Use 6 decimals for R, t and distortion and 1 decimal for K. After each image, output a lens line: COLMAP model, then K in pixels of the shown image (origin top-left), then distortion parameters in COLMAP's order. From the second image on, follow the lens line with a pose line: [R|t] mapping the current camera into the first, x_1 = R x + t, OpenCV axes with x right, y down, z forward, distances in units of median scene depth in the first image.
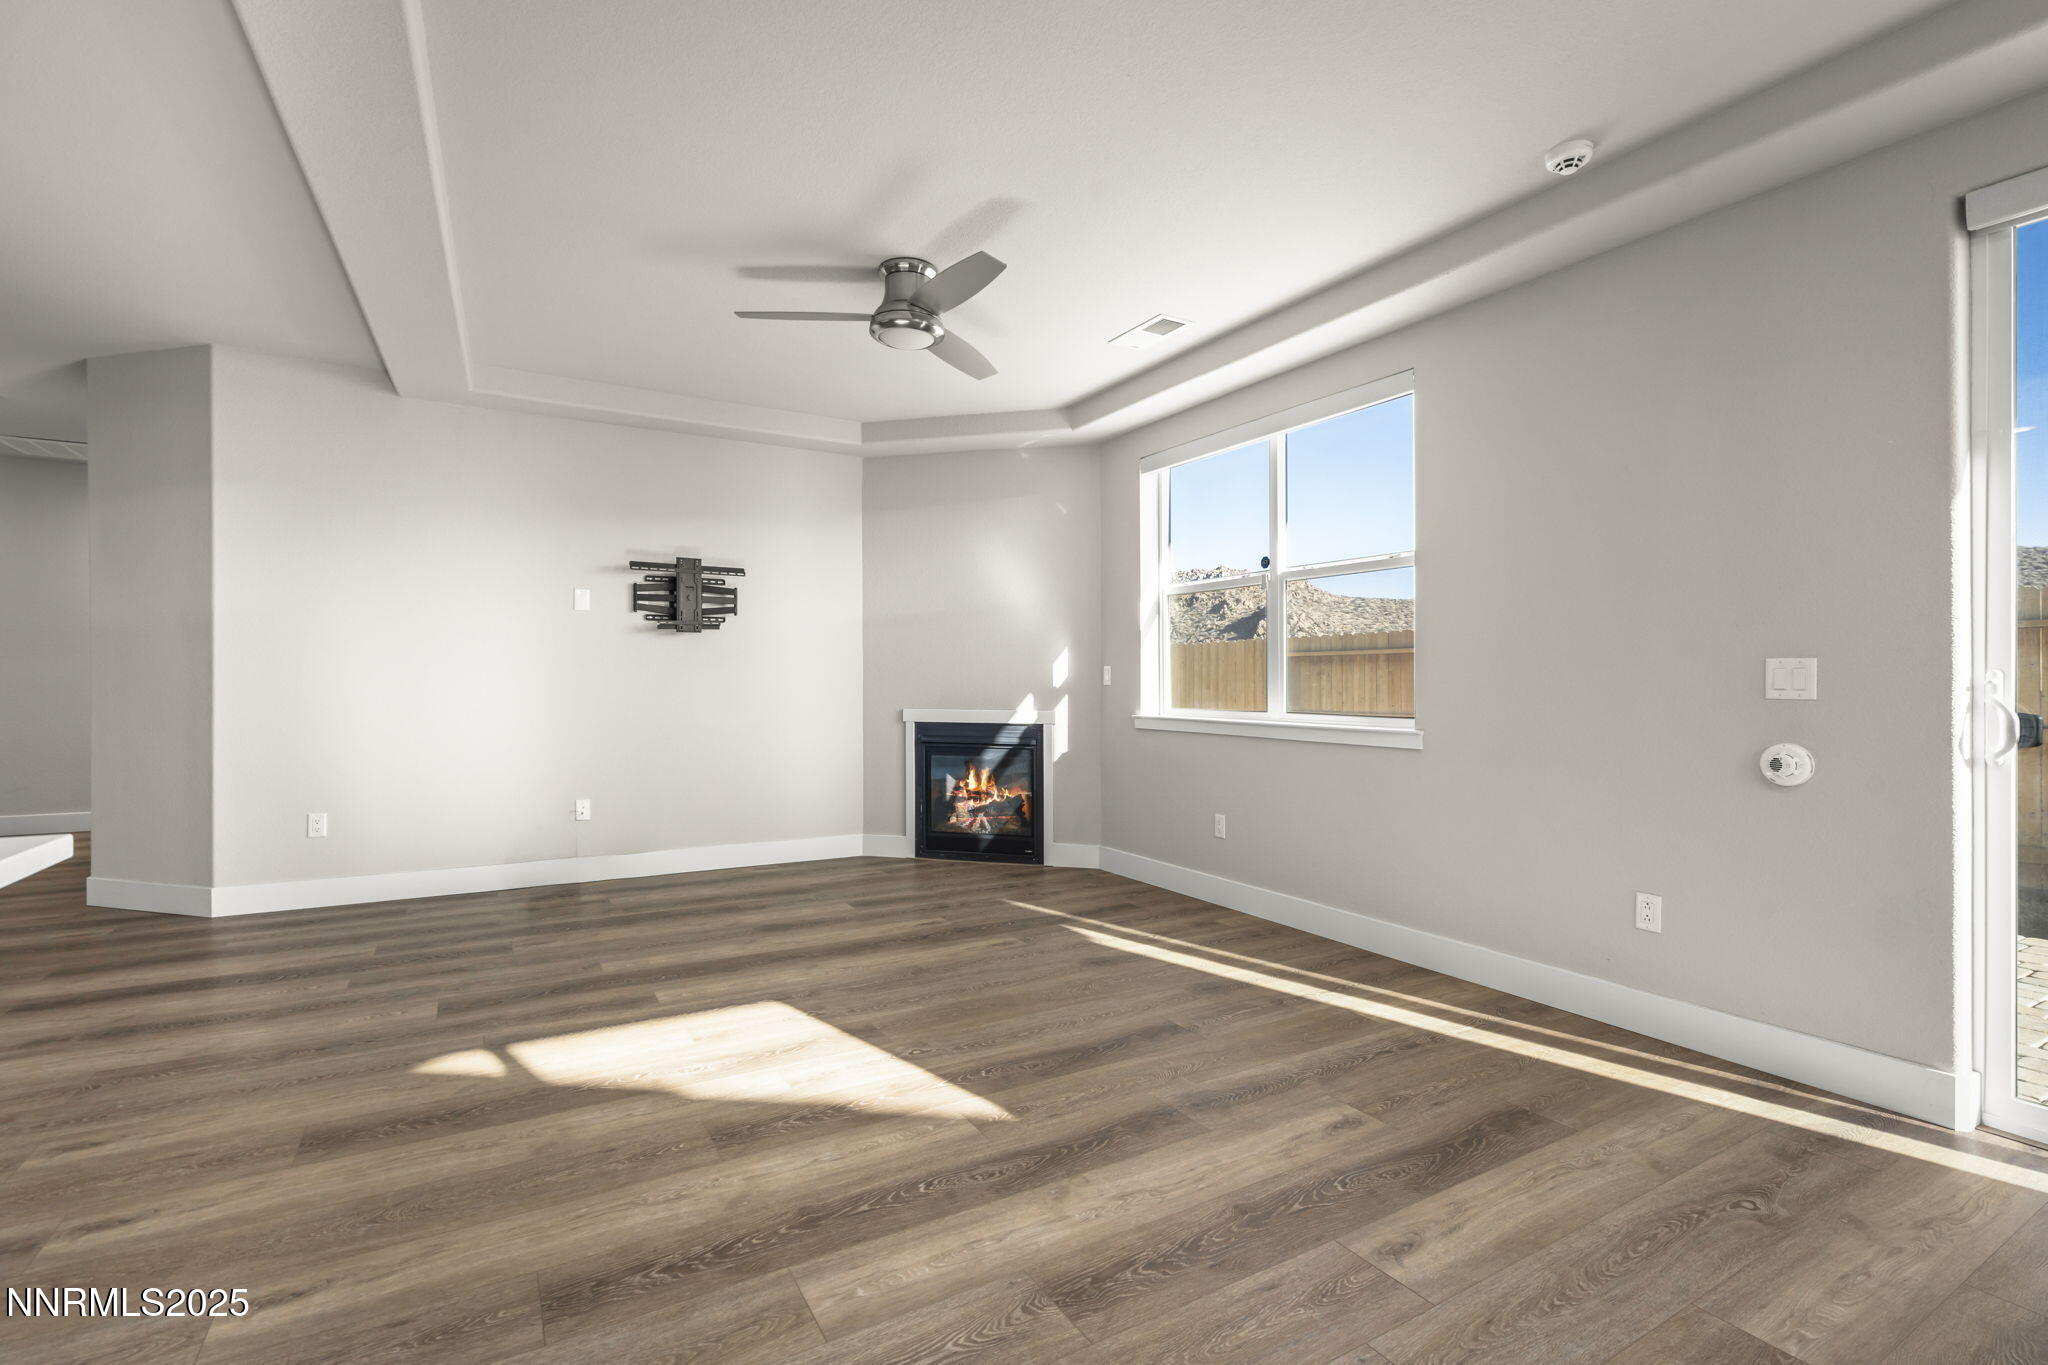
lens RADIAL K [[917.0, 0, 1007.1], [0, 917.0, 685.1], [0, 0, 1]] dist [-0.002592, -0.000212]
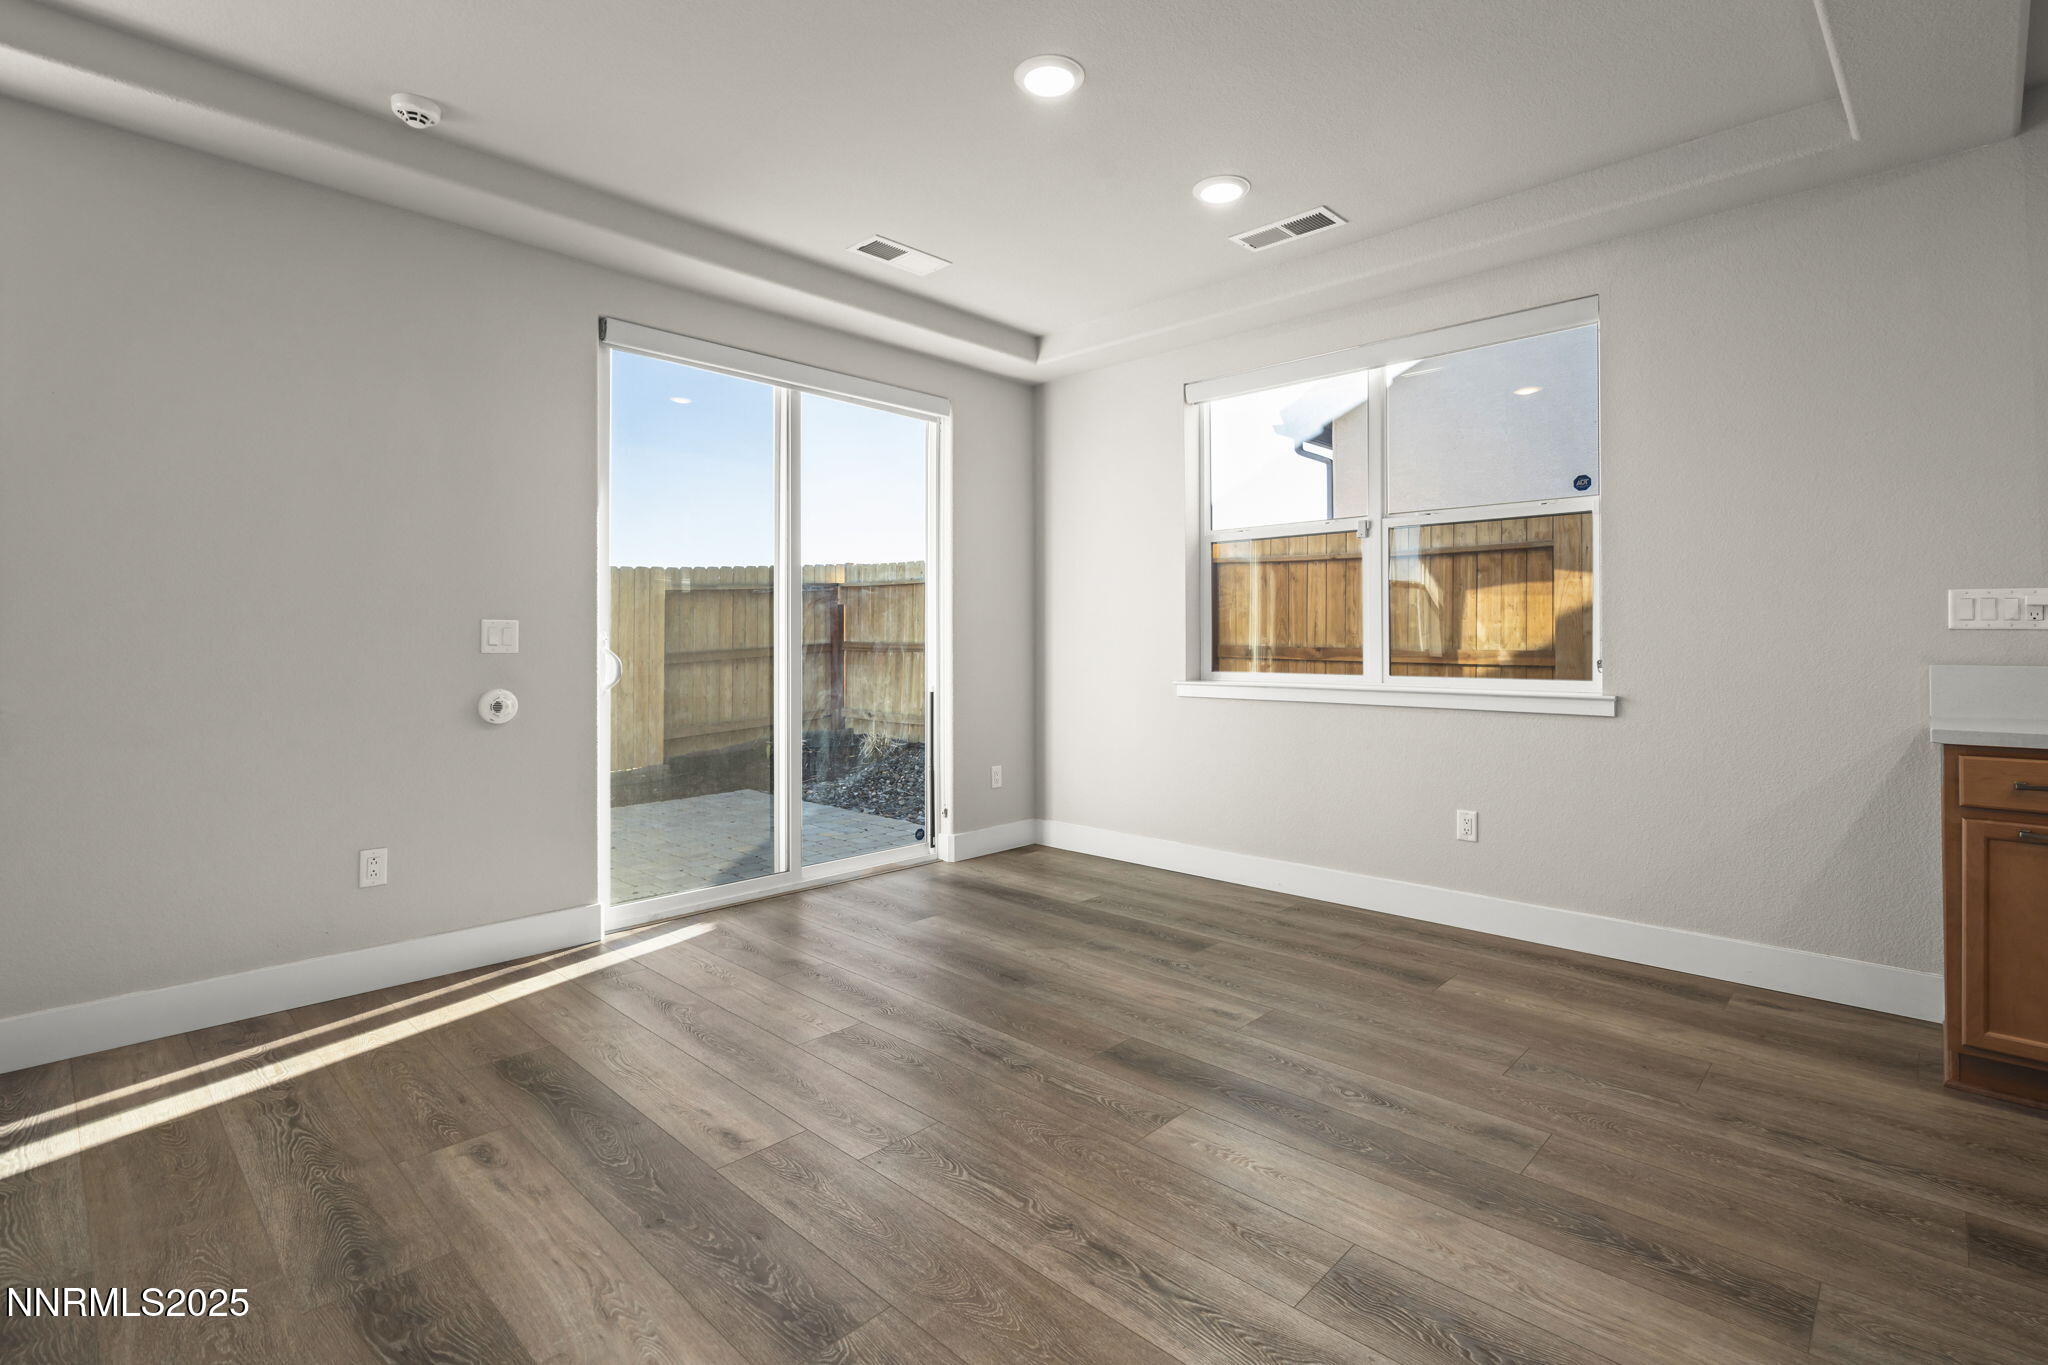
lens RADIAL K [[945.5, 0, 1008.7], [0, 945.5, 619.1], [0, 0, 1]] dist [0.004047, 0.000912]
pose [[-0.261456, 0.019028, 0.965028, -0.333433], [0.002034, 0.999814, -0.019163, -0.002795], [-0.965213, -0.003048, -0.261446, 0.402785]]
